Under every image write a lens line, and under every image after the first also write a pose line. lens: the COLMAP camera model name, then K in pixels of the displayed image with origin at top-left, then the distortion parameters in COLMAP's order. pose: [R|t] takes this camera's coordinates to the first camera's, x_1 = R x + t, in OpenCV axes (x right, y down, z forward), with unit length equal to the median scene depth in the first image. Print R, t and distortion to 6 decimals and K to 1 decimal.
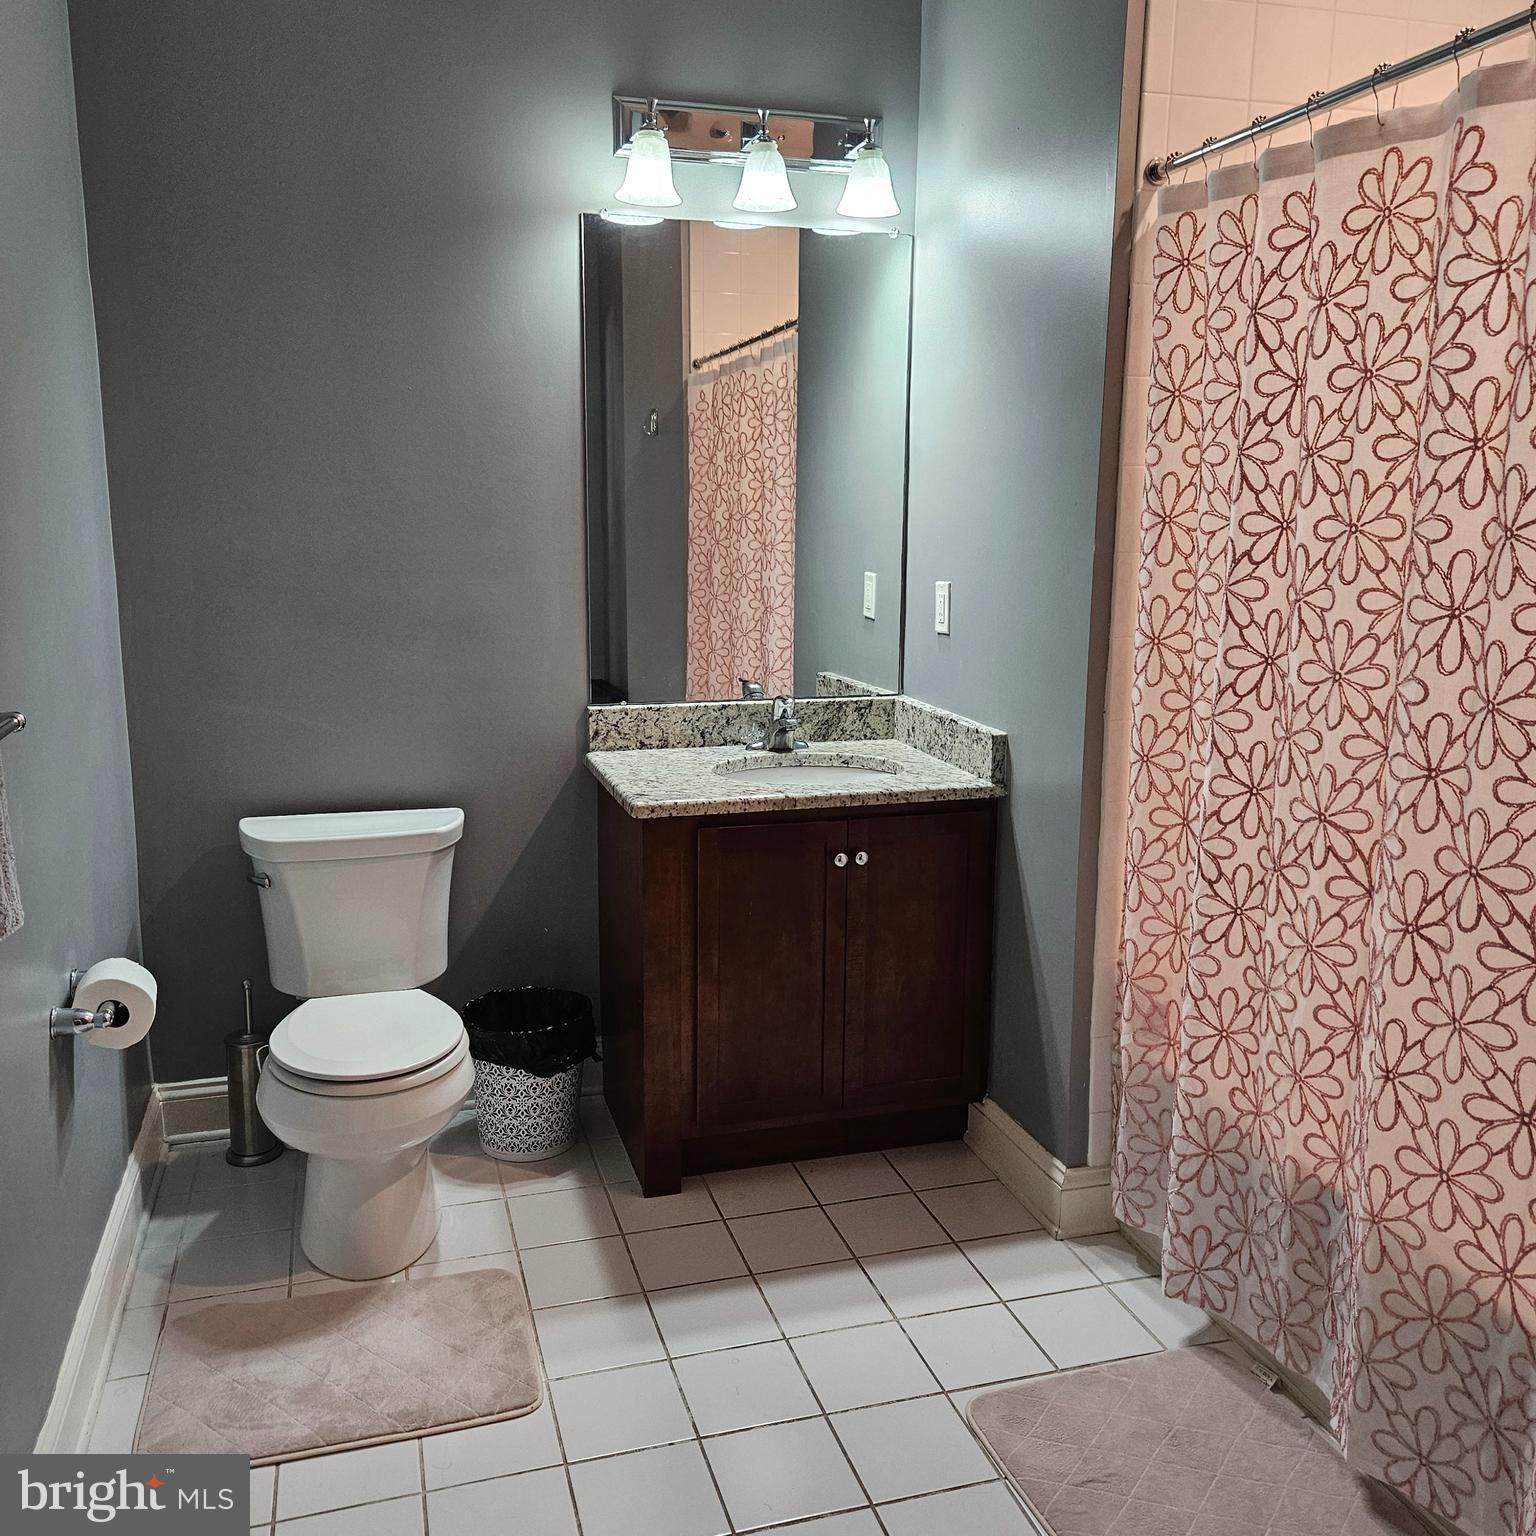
lens RADIAL K [[1377.0, 0, 757.6], [0, 1377.0, 772.1], [0, 0, 1]] dist [0.072133, -0.066642]
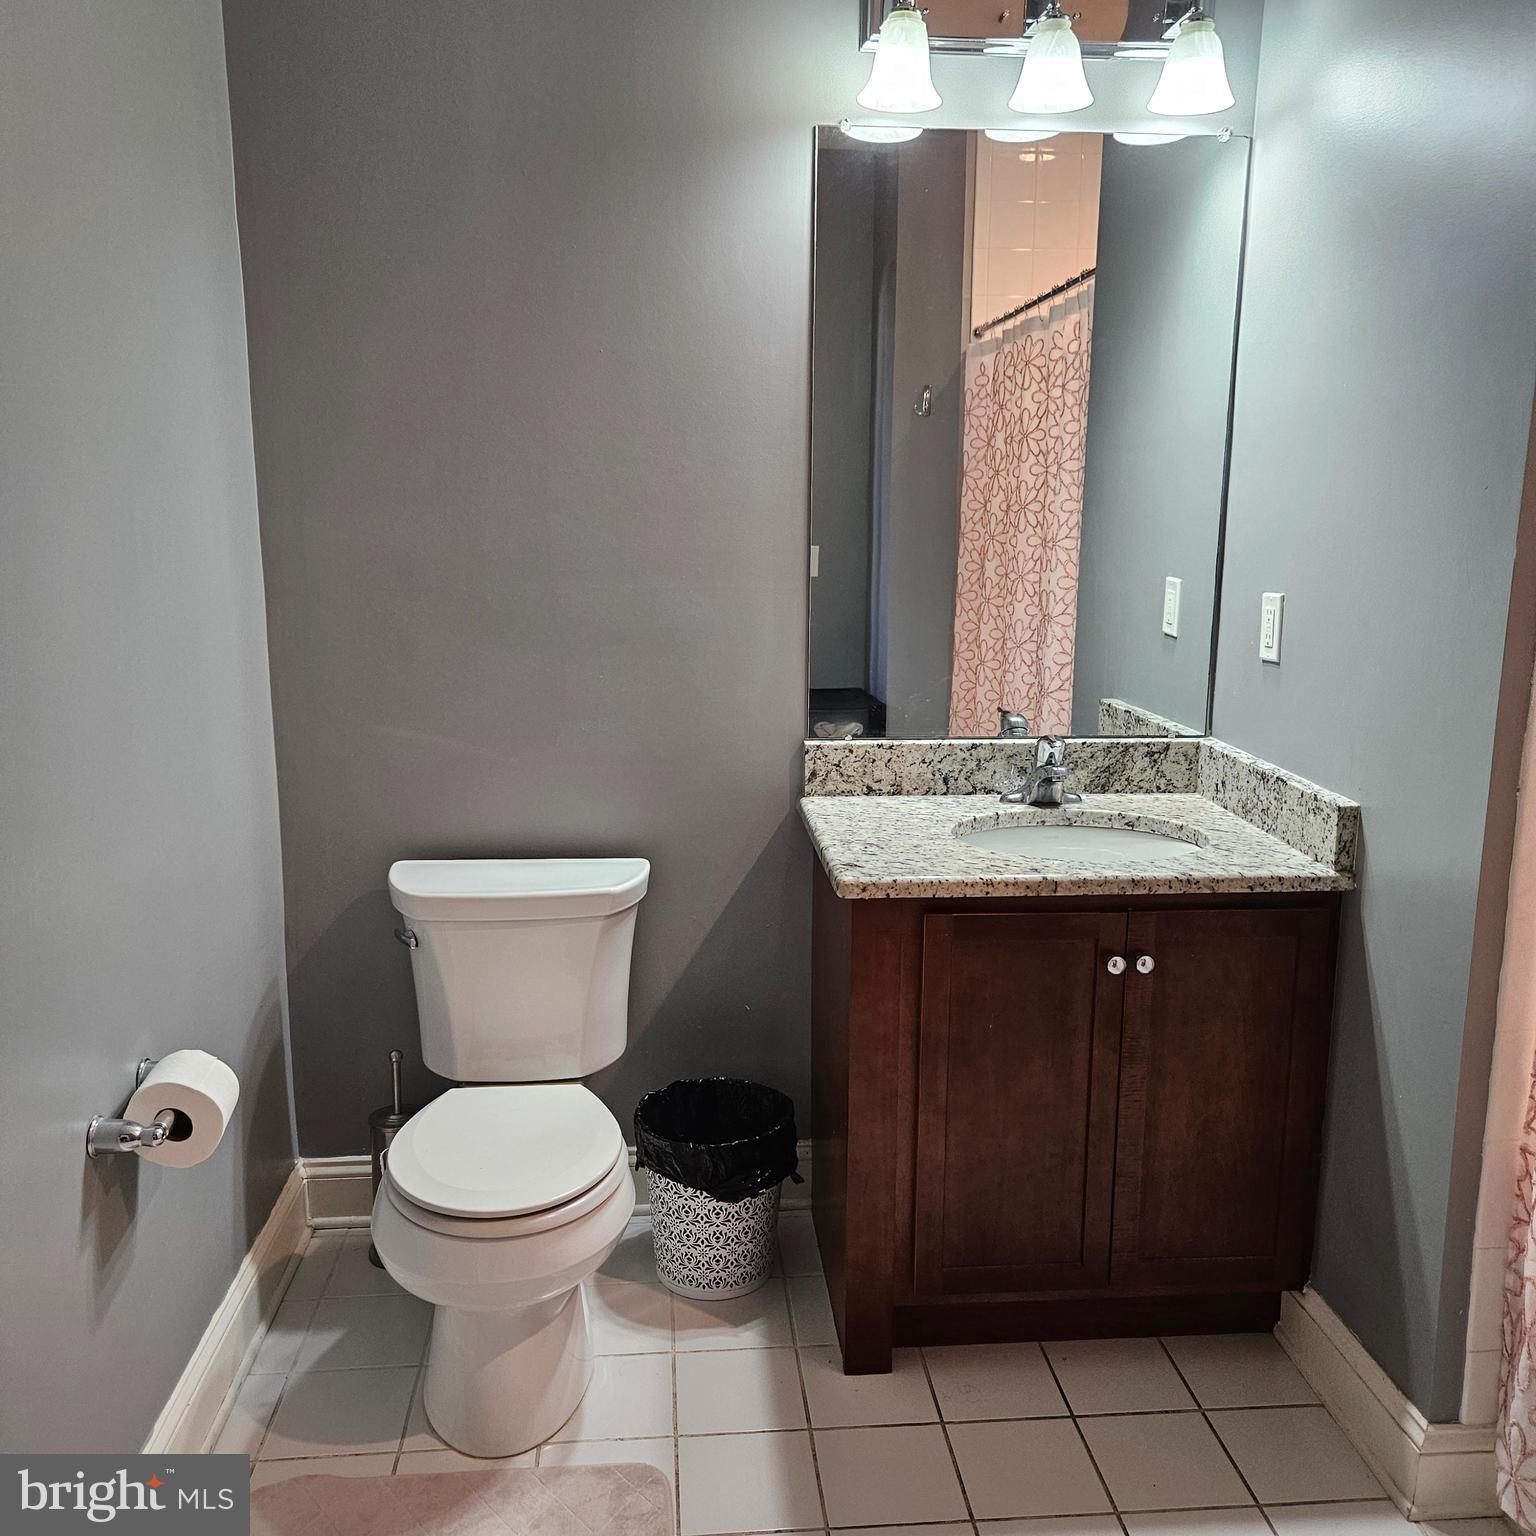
lens RADIAL K [[1412.9, 0, 768.0], [0, 1412.9, 768.0], [0, 0, 1]] dist [0.079226, -0.087978]
pose [[0.980599, 0.038024, -0.192300, 0.017716], [-0.038352, 0.999262, 0.002017, -0.034307], [0.192235, 0.005397, 0.981334, 0.188114]]
